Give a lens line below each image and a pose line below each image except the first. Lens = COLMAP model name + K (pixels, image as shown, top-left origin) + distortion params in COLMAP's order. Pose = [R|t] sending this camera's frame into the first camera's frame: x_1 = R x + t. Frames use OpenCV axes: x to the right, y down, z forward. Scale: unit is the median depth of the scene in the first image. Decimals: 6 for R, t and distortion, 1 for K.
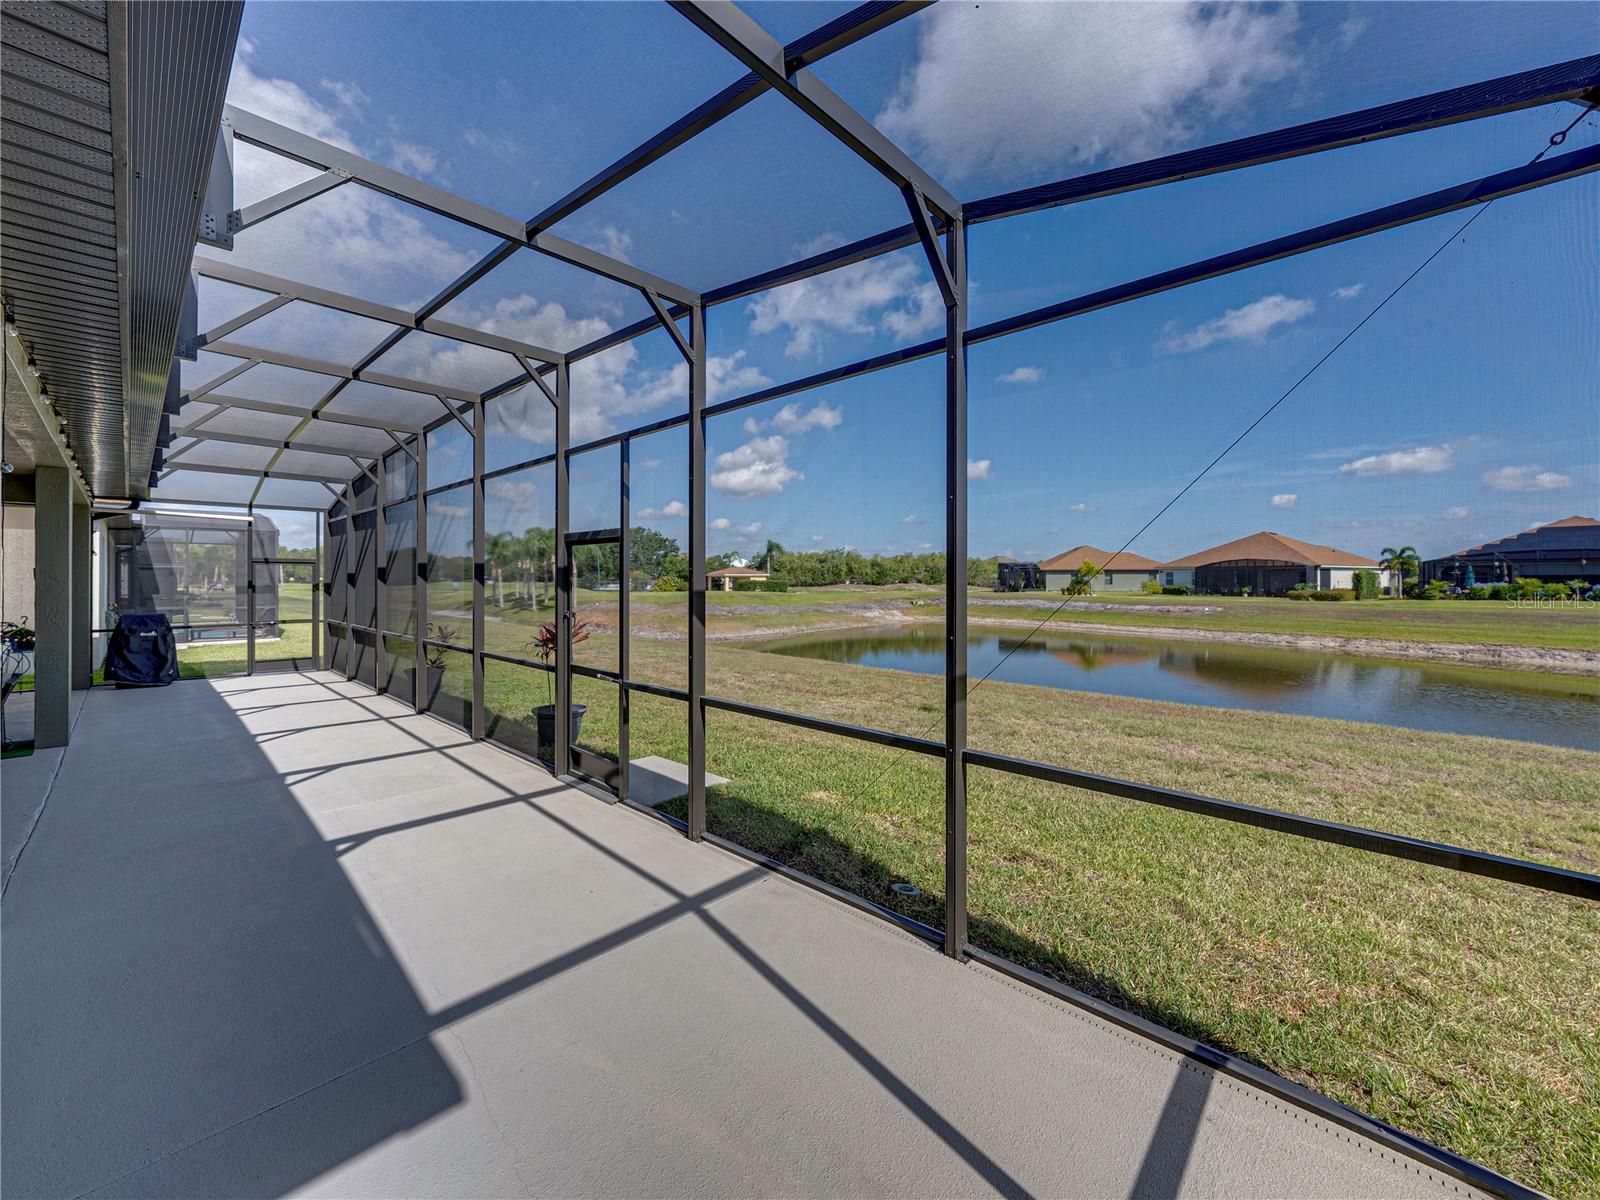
lens RADIAL K [[626.8, 0, 796.5], [0, 626.8, 586.8], [0, 0, 1]] dist [-0.000910, -0.000182]
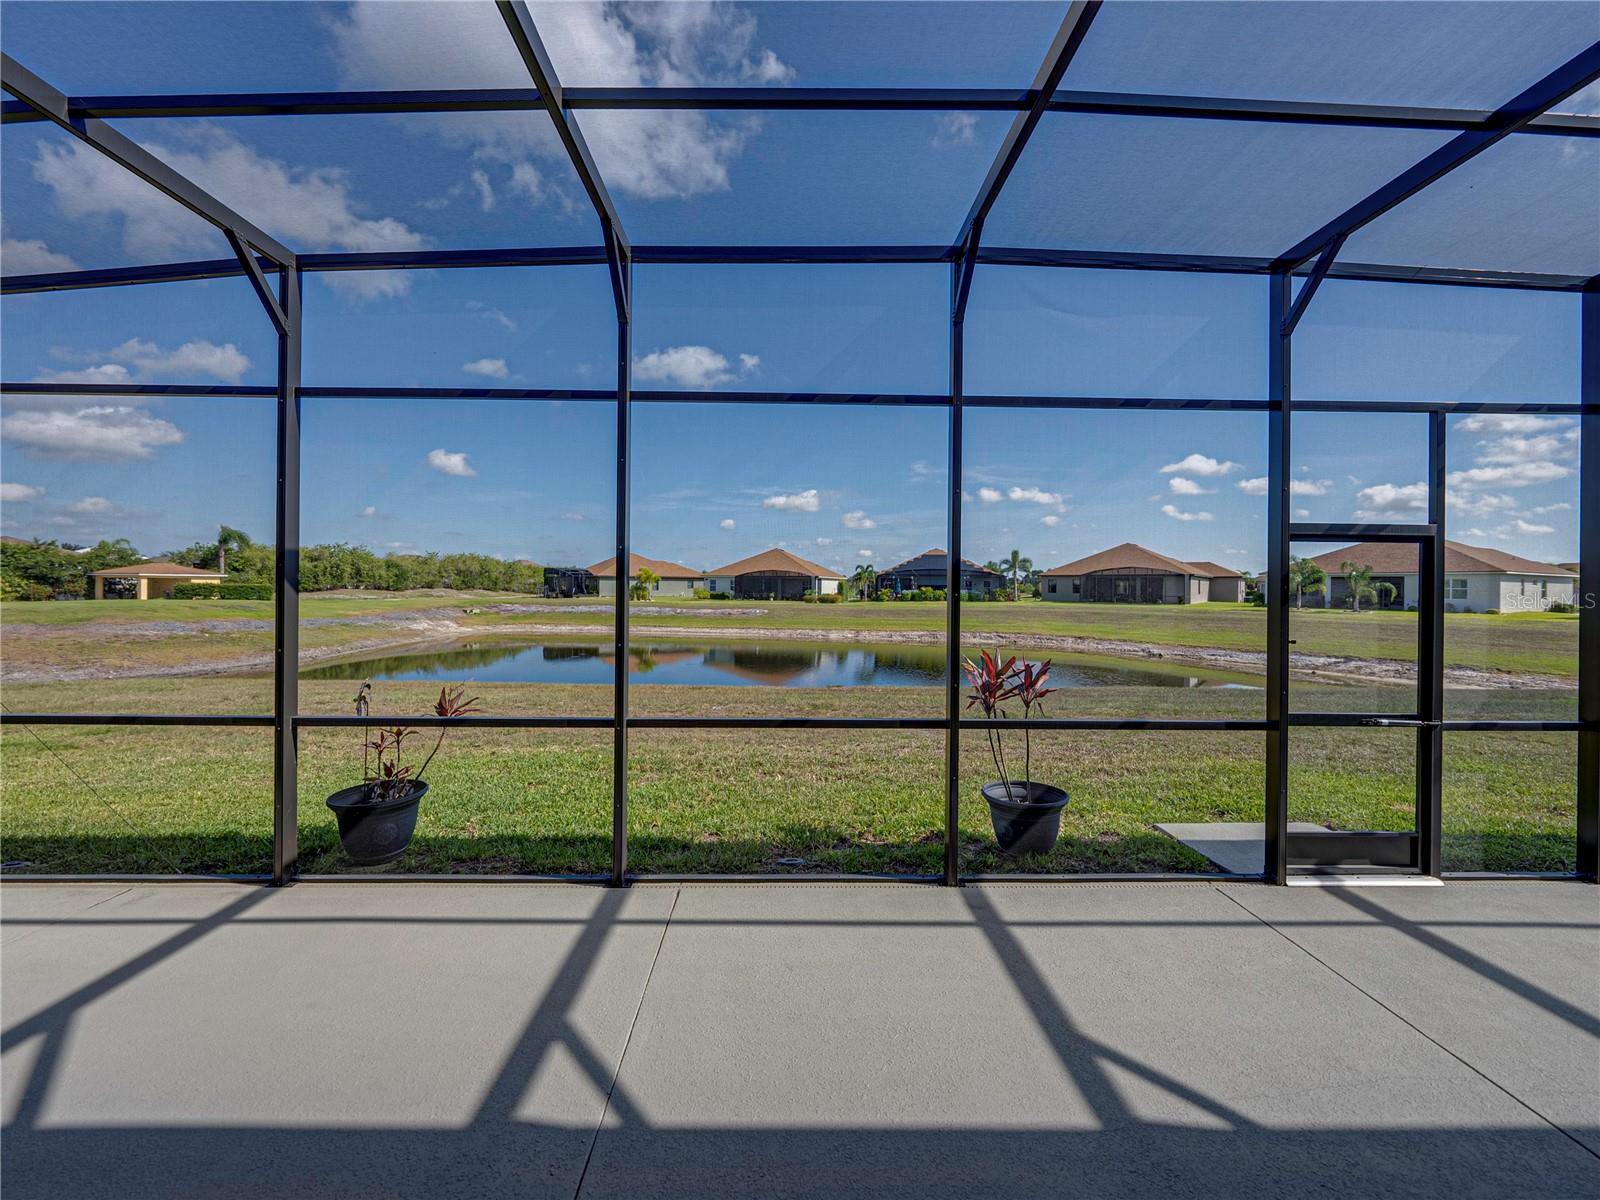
lens RADIAL K [[626.8, 0, 796.5], [0, 626.8, 586.8], [0, 0, 1]] dist [-0.000910, -0.000182]
pose [[0.716189, 0.004886, 0.697889, -0.097116], [0.000319, 0.999973, -0.007328, -0.001969], [-0.697906, 0.005471, 0.716169, 0.064499]]
